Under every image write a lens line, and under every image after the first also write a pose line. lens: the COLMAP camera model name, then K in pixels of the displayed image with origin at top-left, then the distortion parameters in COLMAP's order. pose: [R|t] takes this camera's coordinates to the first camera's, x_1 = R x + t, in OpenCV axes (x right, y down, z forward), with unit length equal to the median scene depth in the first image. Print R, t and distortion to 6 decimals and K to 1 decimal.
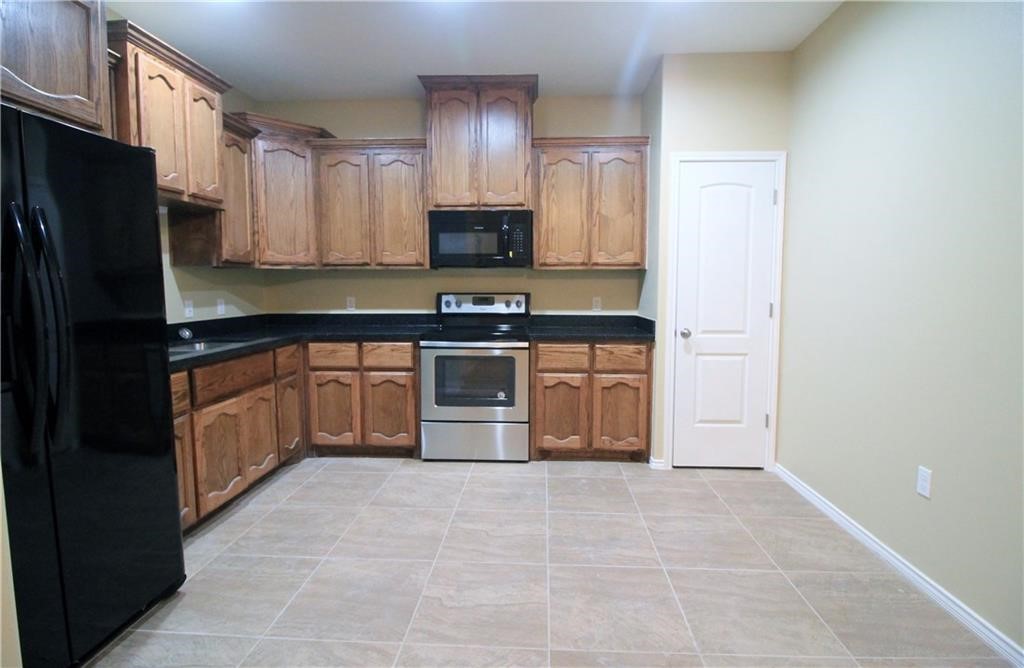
lens RADIAL K [[488.1, 0, 518.4], [0, 488.1, 324.9], [0, 0, 1]] dist [-0.011615, -0.006638]
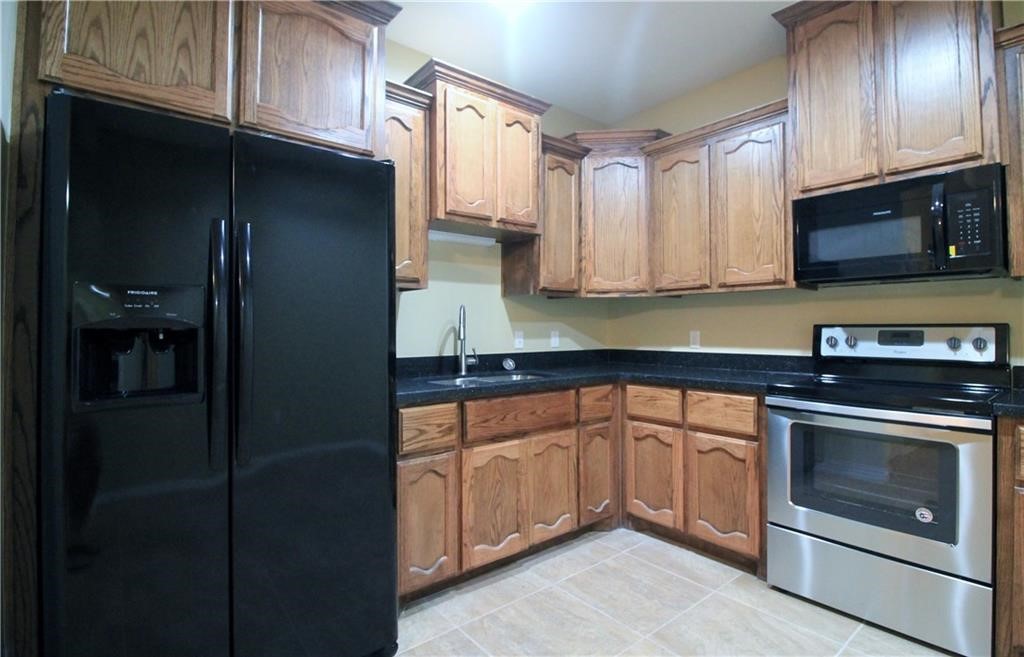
lens RADIAL K [[496.2, 0, 509.9], [0, 496.2, 315.3], [0, 0, 1]] dist [-0.010166, -0.006604]
pose [[0.674942, -0.018083, -0.737649, 0.054186], [-0.060428, 0.994987, -0.079683, -0.000716], [0.735392, 0.098356, 0.670466, 0.289861]]
